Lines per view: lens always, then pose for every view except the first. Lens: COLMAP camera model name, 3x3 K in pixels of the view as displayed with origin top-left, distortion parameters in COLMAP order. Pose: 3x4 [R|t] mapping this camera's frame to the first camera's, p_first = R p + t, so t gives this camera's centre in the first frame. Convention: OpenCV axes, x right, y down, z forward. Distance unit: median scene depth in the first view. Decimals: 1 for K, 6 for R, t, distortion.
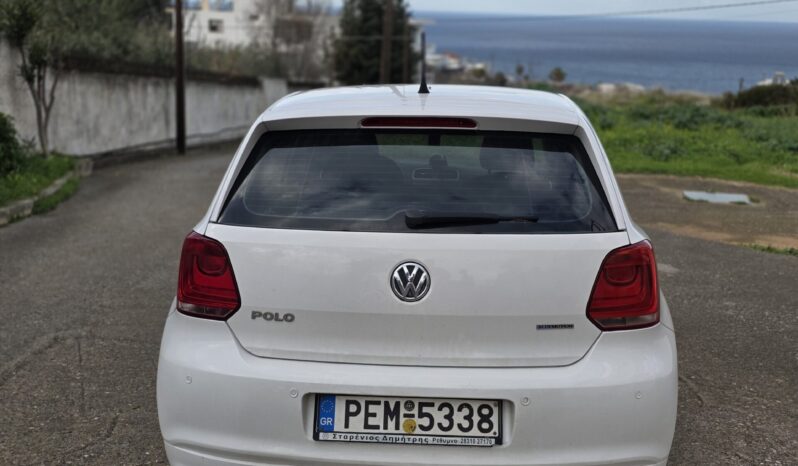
lens RADIAL K [[860.0, 0, 403.3], [0, 860.0, 214.1], [0, 0, 1]] dist [0.103083, 0.000000]
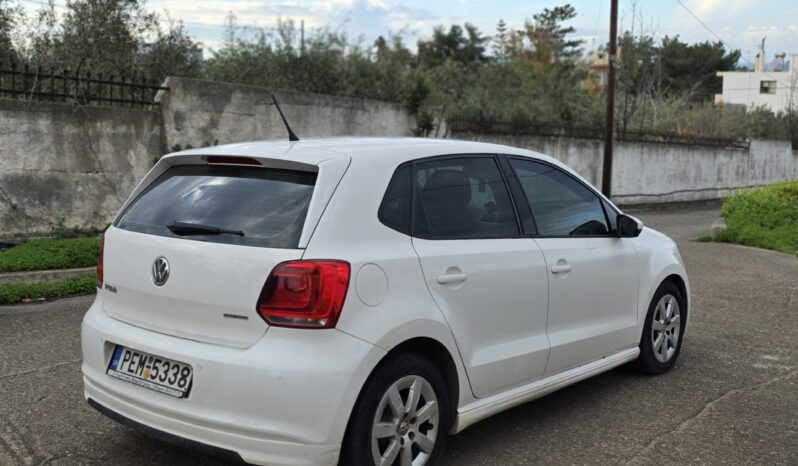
lens RADIAL K [[860.0, 0, 402.5], [0, 860.0, 230.7], [0, 0, 1]] dist [0.103083, 0.000000]
pose [[0.807014, 0.064720, -0.586974, 1.102000], [-0.096267, 0.995098, -0.022635, 0.007562], [0.582632, 0.074773, 0.809289, 0.088077]]
